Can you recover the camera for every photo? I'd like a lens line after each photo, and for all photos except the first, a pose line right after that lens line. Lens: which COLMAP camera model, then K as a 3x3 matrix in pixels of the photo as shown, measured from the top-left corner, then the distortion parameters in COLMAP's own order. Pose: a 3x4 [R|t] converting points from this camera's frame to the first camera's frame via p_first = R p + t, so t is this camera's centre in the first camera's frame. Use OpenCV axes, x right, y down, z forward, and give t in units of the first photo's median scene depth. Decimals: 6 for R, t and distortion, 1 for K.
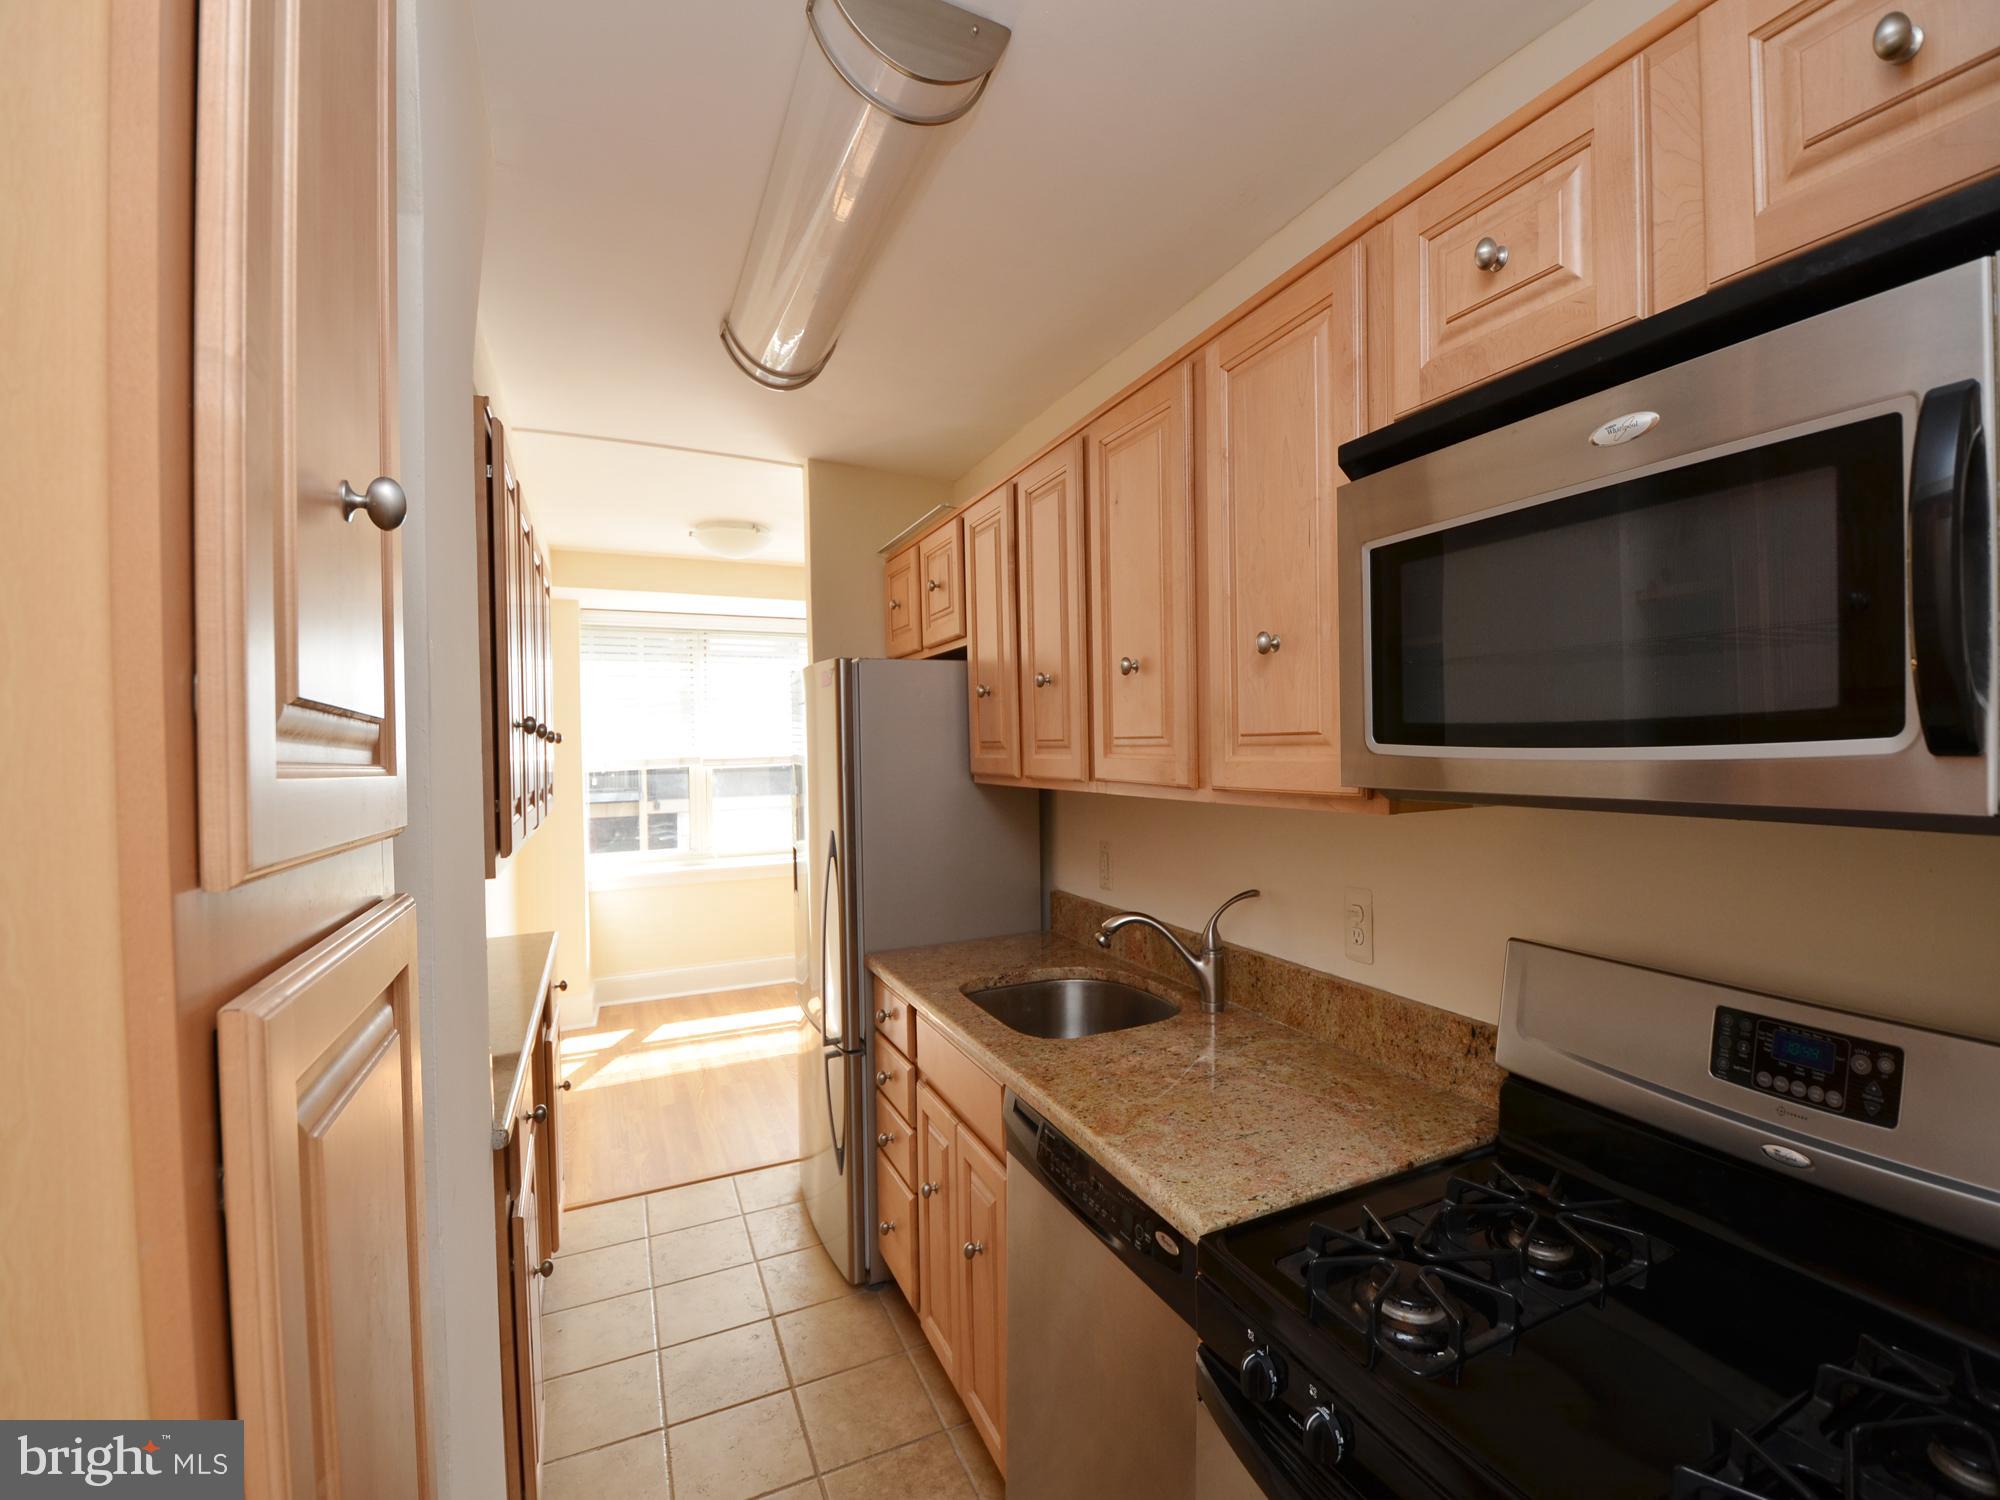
lens RADIAL K [[867.1, 0, 1019.6], [0, 867.1, 760.0], [0, 0, 1]] dist [0.013946, -0.019490]
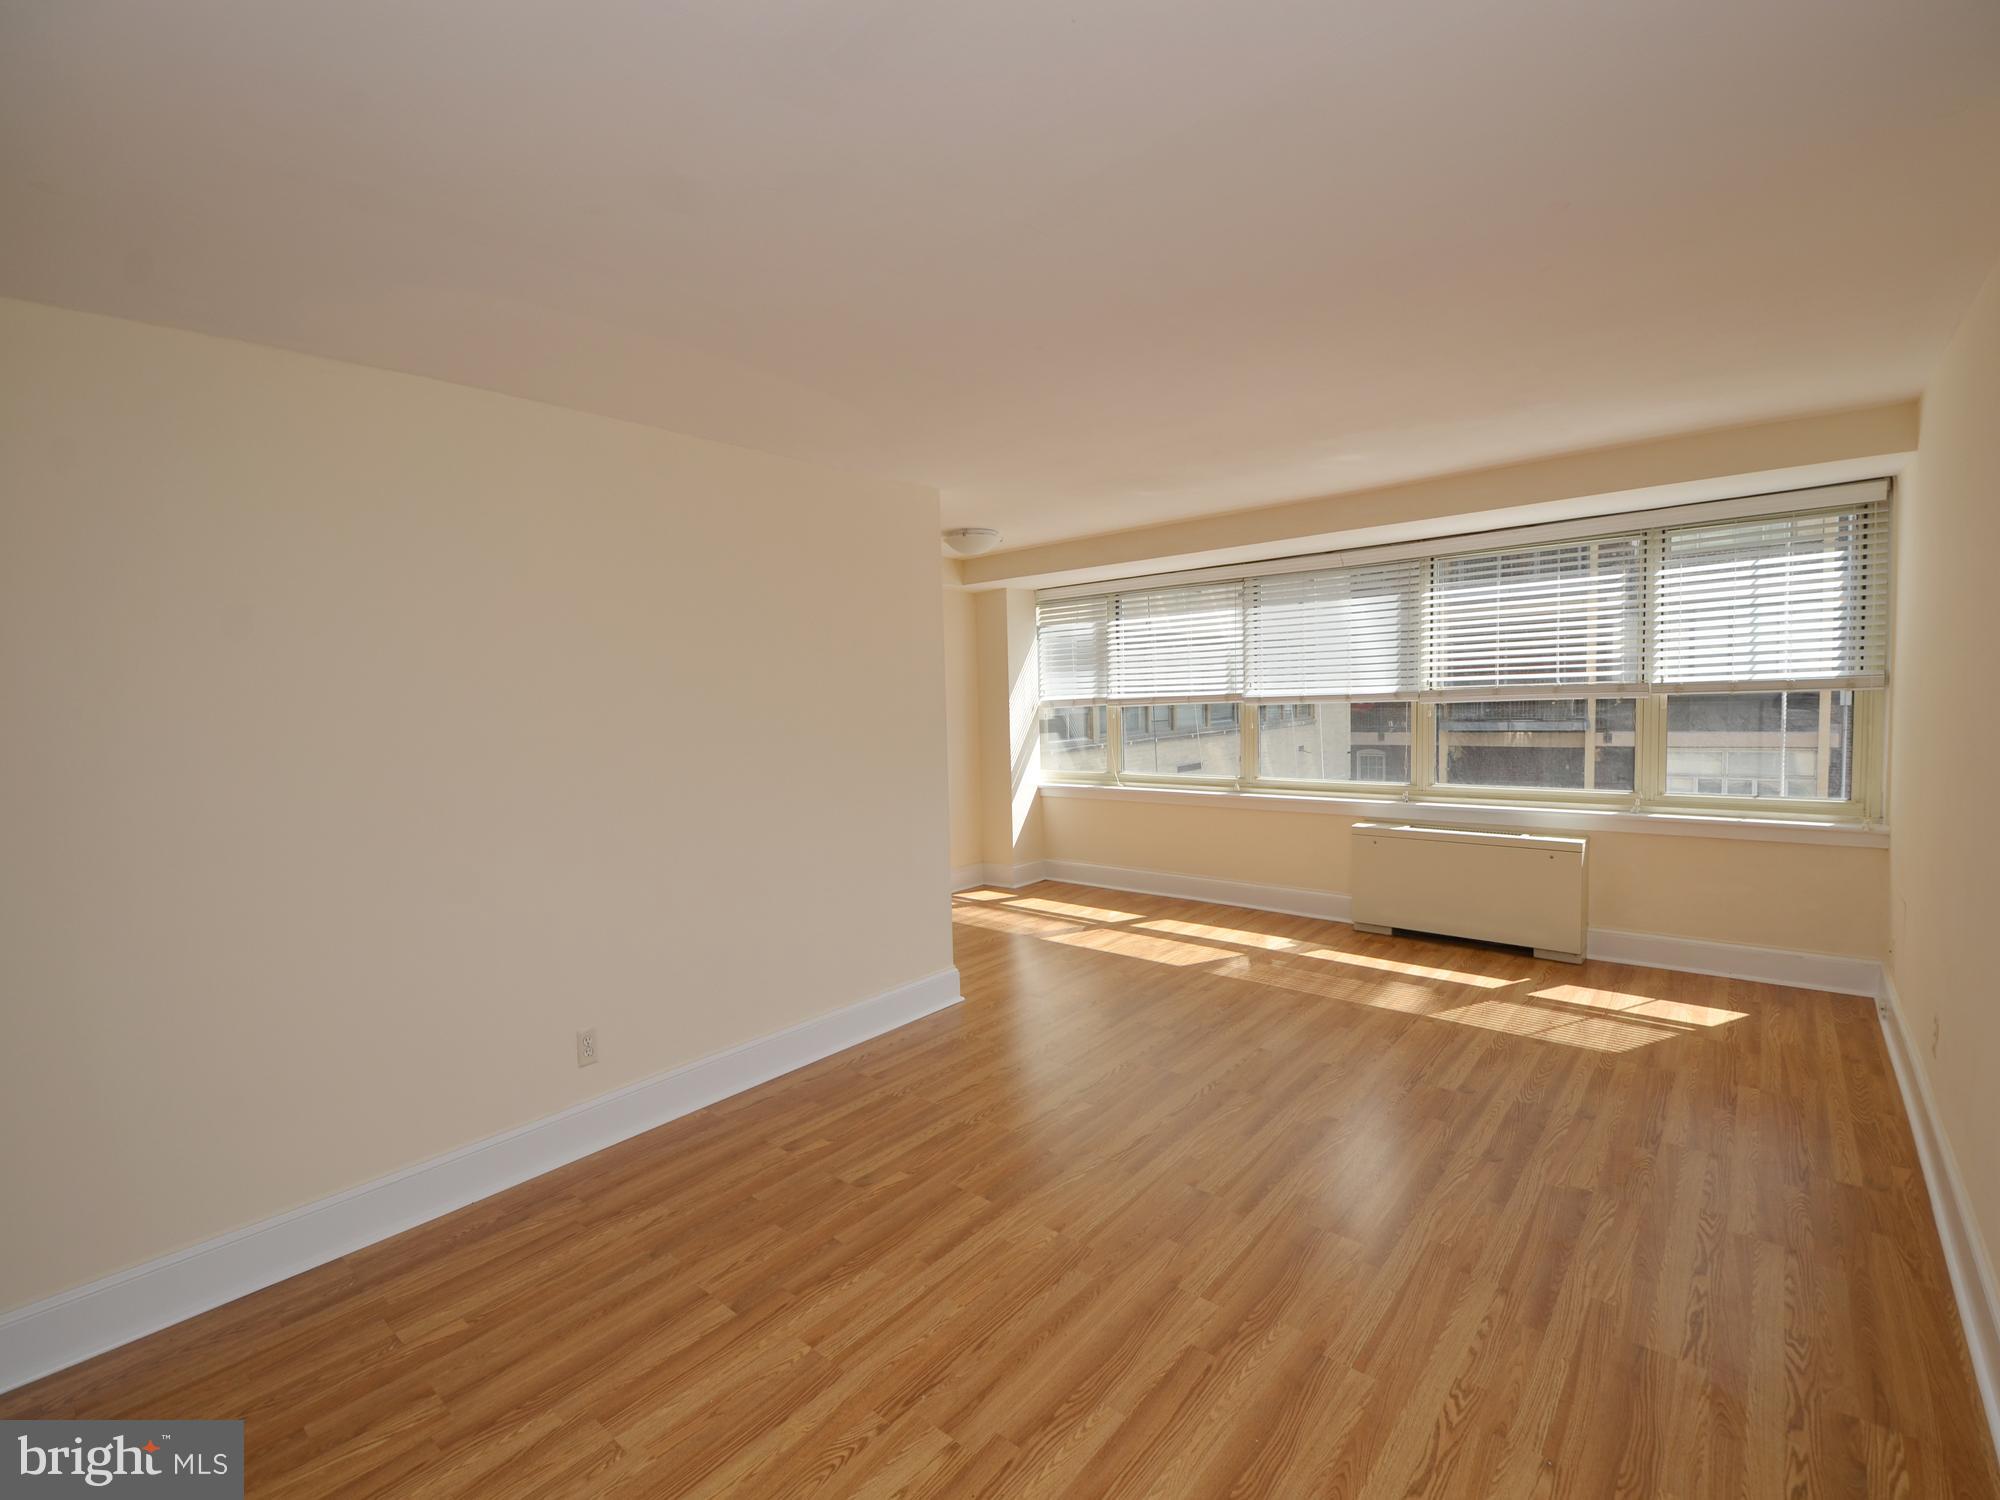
lens RADIAL K [[891.0, 0, 1017.2], [0, 891.0, 749.6], [0, 0, 1]] dist [0.013295, -0.018427]
pose [[0.419855, 0.060236, -0.905590, 1.608776], [0.008491, 0.997491, 0.070285, -0.049561], [0.907552, -0.037199, 0.418290, 0.770704]]
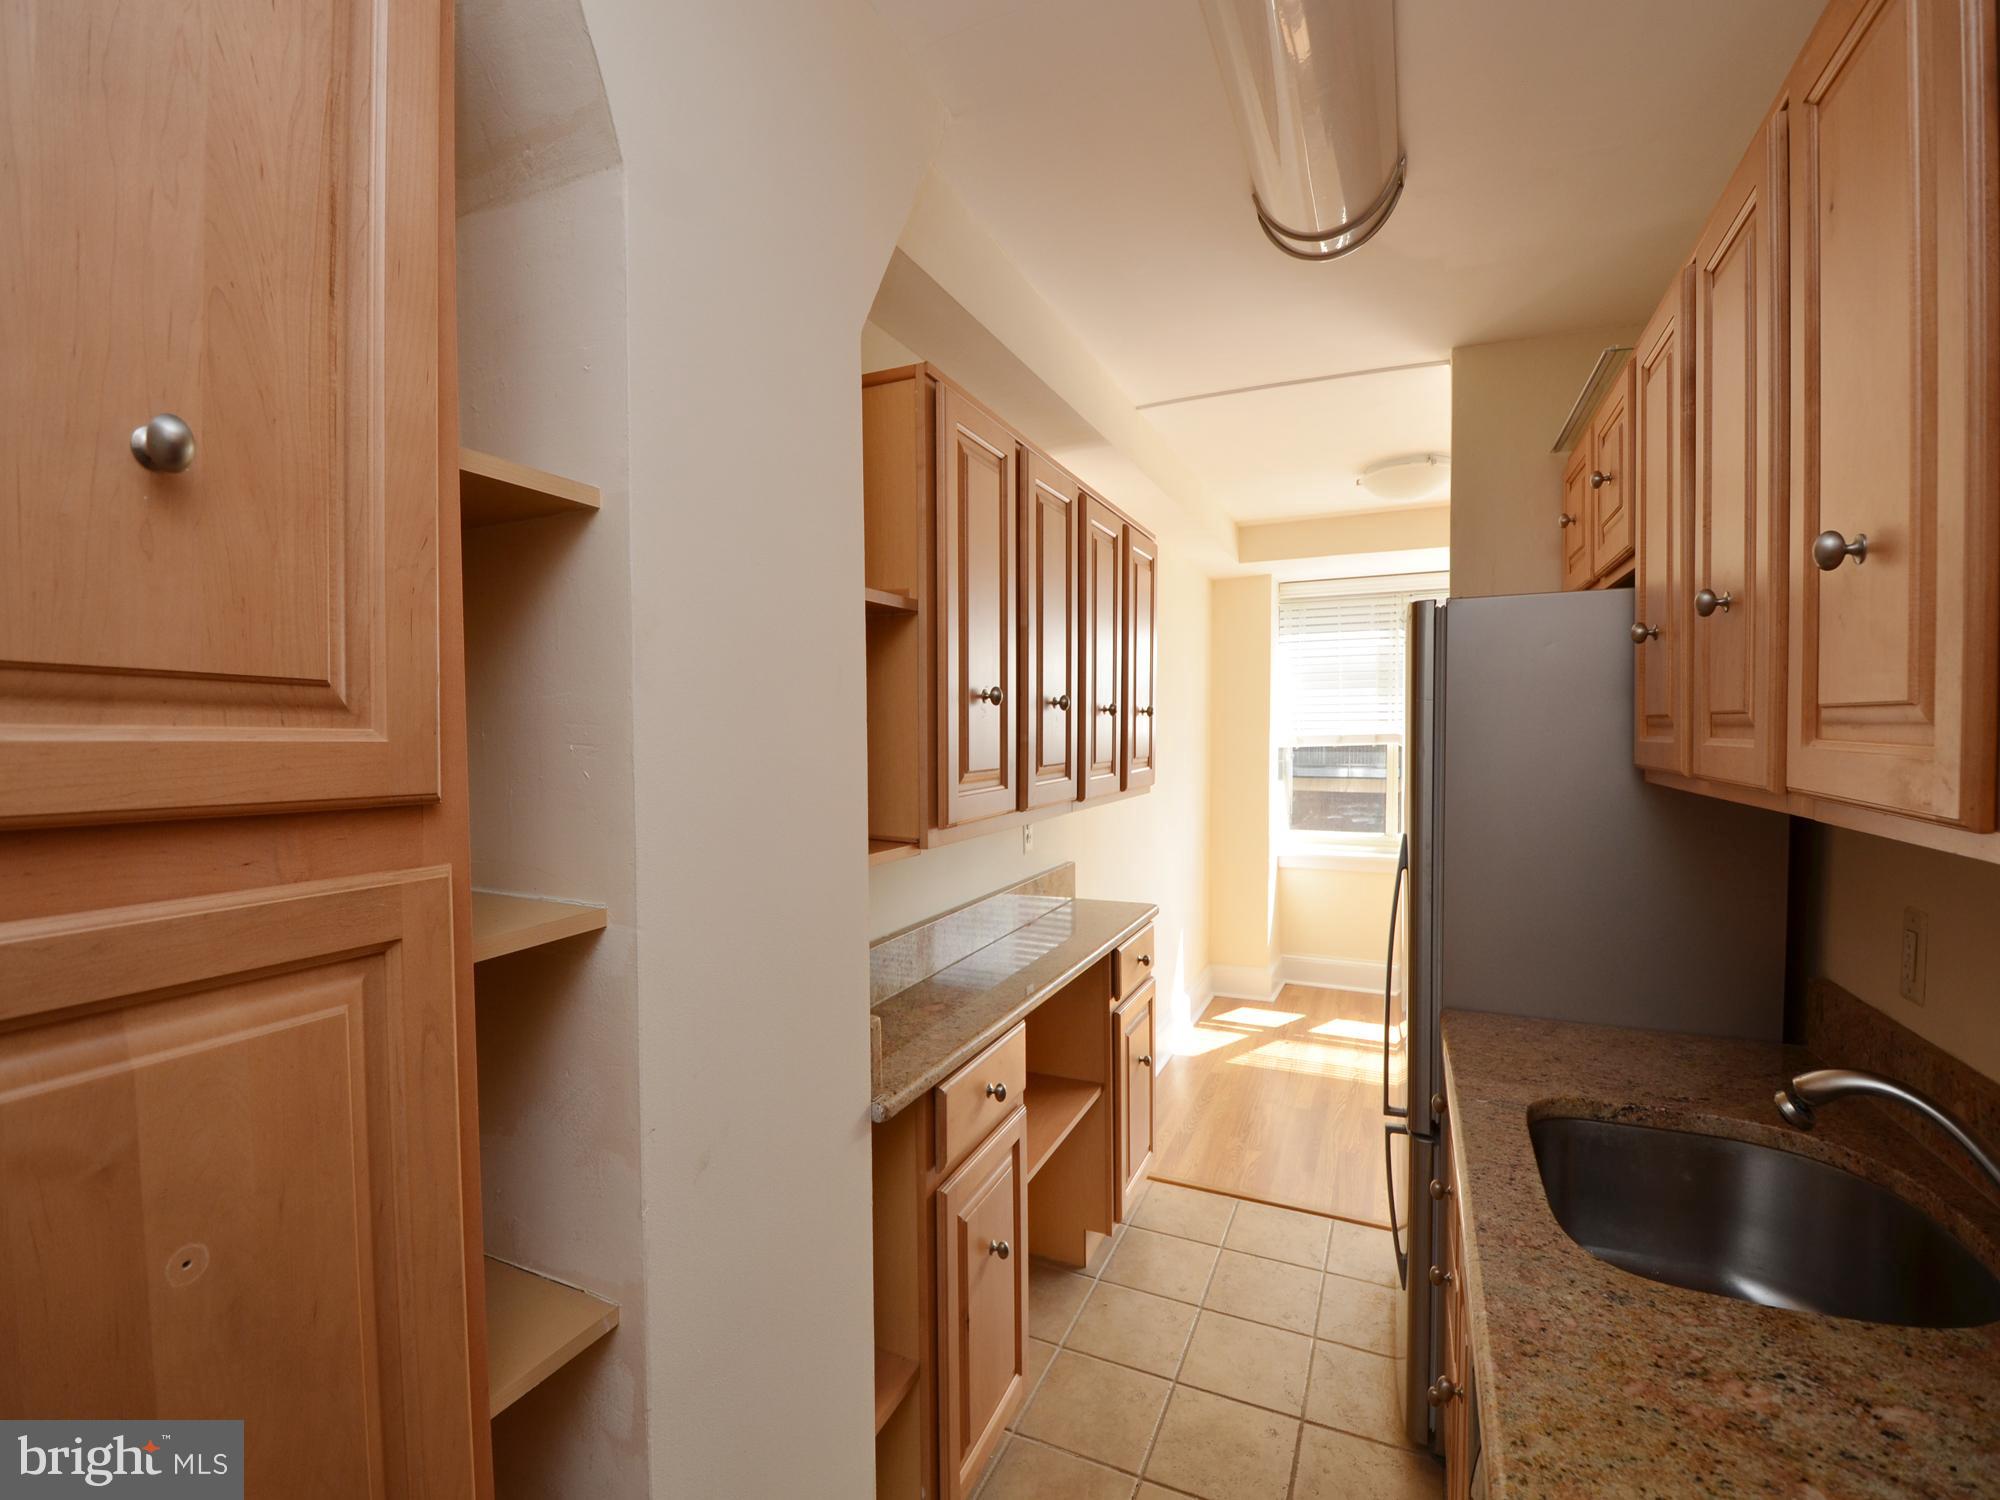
lens RADIAL K [[871.3, 0, 1021.9], [0, 871.3, 754.4], [0, 0, 1]] dist [0.009907, -0.015667]
pose [[0.657493, 0.035669, -0.752616, 0.126388], [-0.019828, 0.999352, 0.030041, -0.003322], [0.753200, -0.004829, 0.657774, 0.245714]]
